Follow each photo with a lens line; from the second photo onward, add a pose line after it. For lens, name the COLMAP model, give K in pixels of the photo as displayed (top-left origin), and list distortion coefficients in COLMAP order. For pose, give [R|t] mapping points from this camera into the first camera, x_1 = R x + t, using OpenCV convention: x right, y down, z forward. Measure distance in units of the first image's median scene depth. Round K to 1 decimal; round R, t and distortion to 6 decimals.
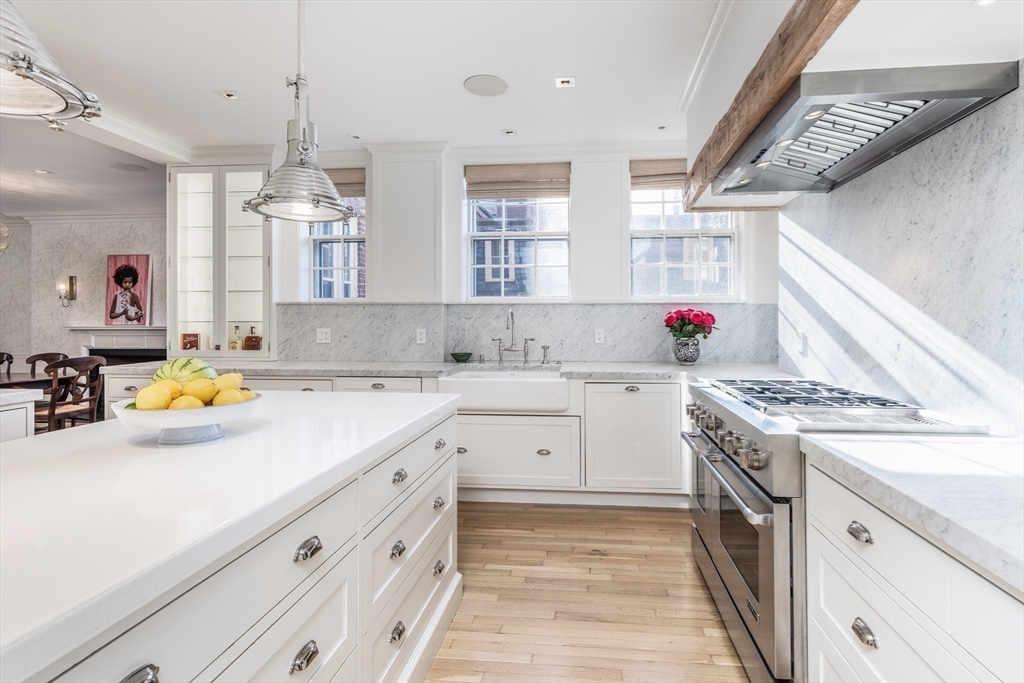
lens RADIAL K [[505.4, 0, 544.2], [0, 505.4, 321.3], [0, 0, 1]] dist [0.007125, 0.000570]
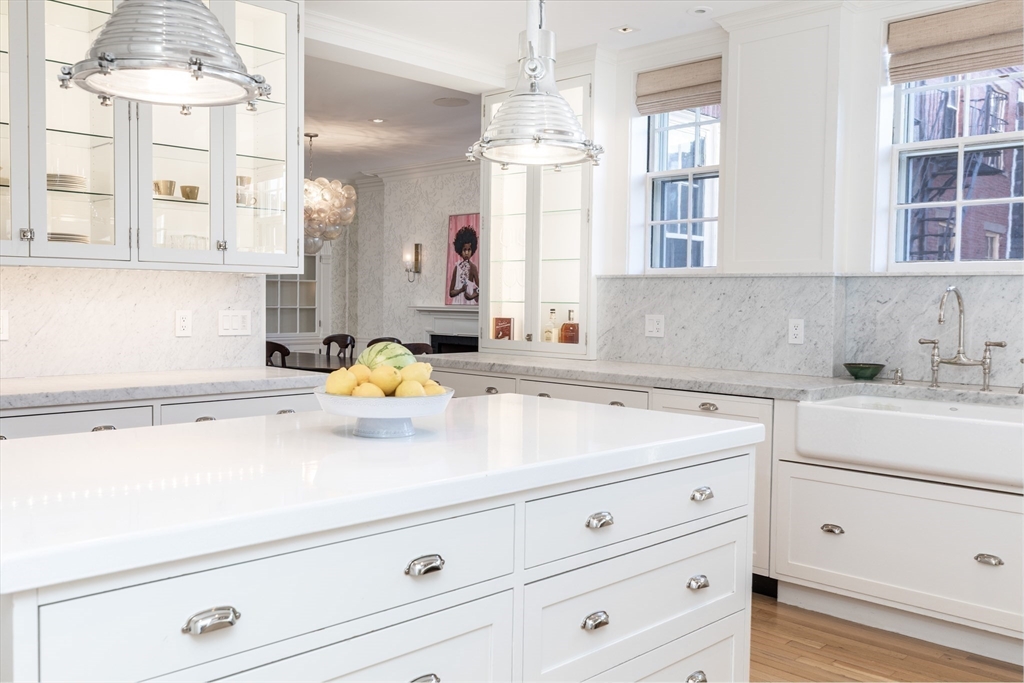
lens RADIAL K [[900.8, 0, 516.8], [0, 900.8, 343.7], [0, 0, 1]] dist [0.013567, 0.002537]
pose [[0.776518, 0.042216, -0.628679, 0.160563], [-0.015958, 0.998751, 0.047355, -0.000666], [0.629893, -0.026739, 0.776222, -0.022170]]
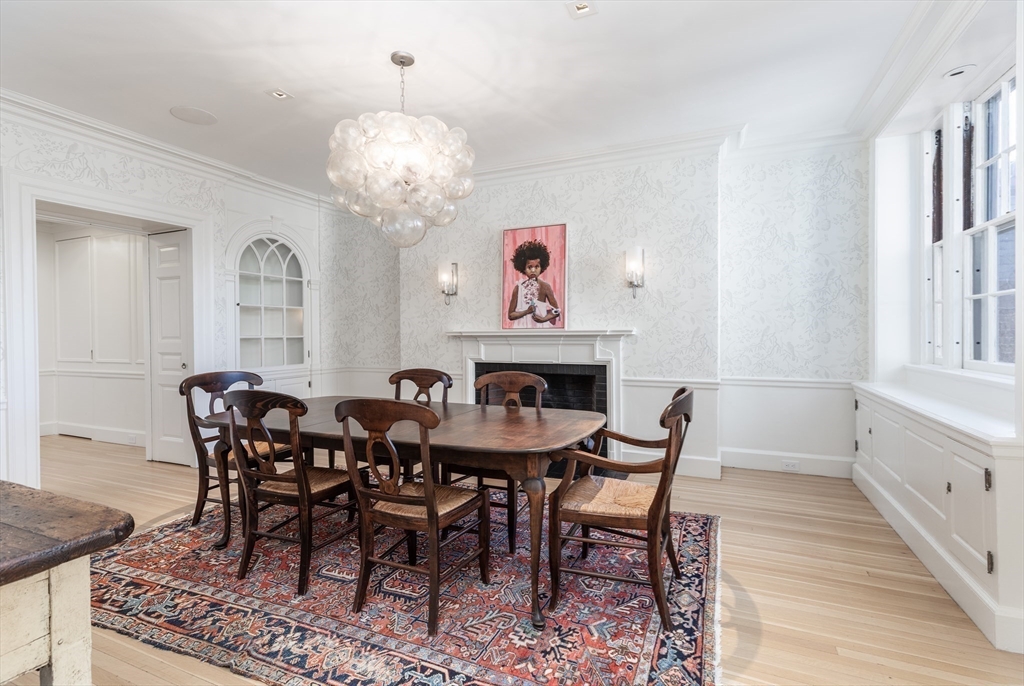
lens RADIAL K [[472.1, 0, 497.0], [0, 472.1, 339.2], [0, 0, 1]] dist [0.008395, 0.000336]
pose [[0.949571, 0.000491, -0.313551, -1.060237], [0.004063, 0.999896, 0.013869, 0.019259], [0.313525, -0.014444, 0.949470, 0.600540]]
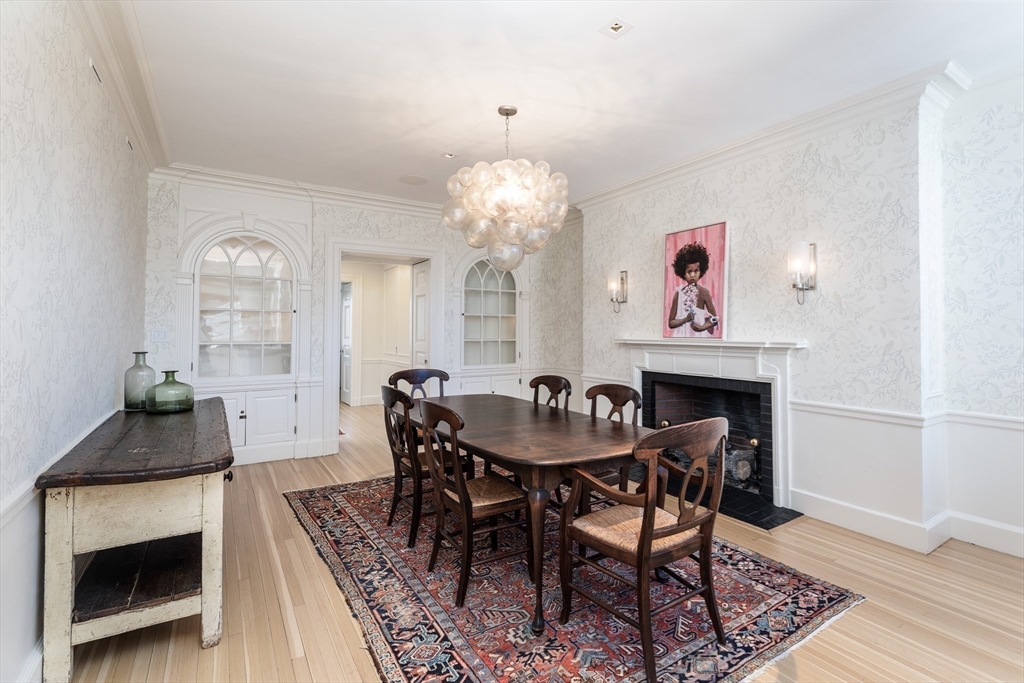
lens RADIAL K [[472.1, 0, 514.8], [0, 472.1, 321.9], [0, 0, 1]] dist [0.008395, 0.000336]
pose [[0.615433, -0.012256, -0.788094, -0.781062], [0.001341, 0.999894, -0.014504, -0.007596], [0.788188, 0.007869, 0.615384, 0.730911]]
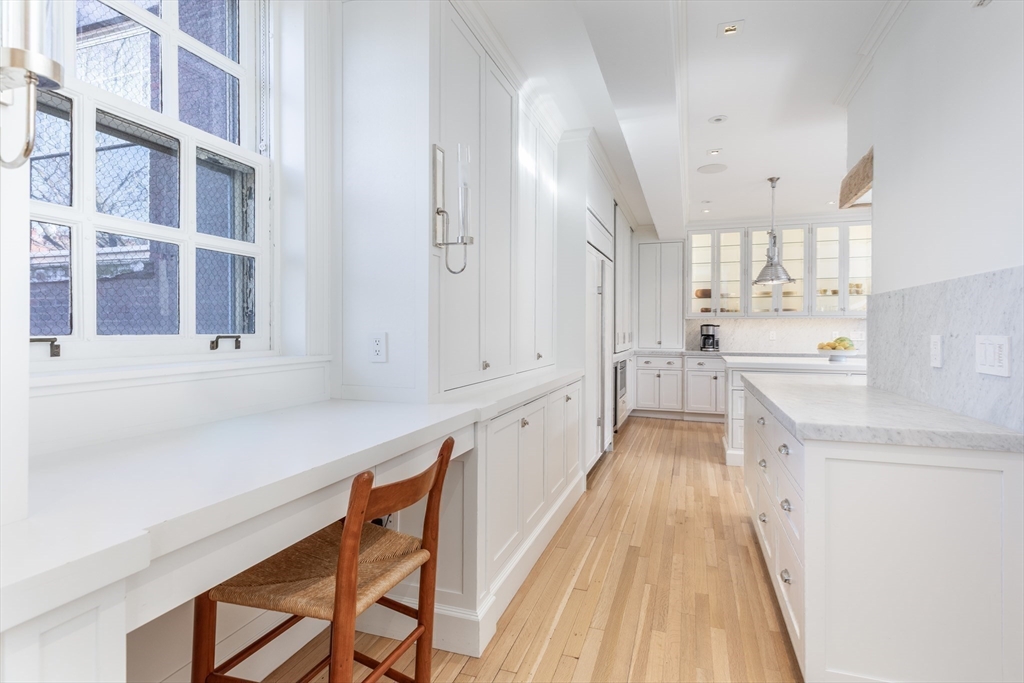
lens RADIAL K [[477.4, 0, 514.1], [0, 477.4, 333.0], [0, 0, 1]] dist [-0.000044, 0.000181]
pose [[-0.261811, 0.007657, -0.965089, 1.037967], [-0.001397, 0.999964, 0.008312, 0.010667], [0.965118, 0.003524, -0.261791, -0.085240]]
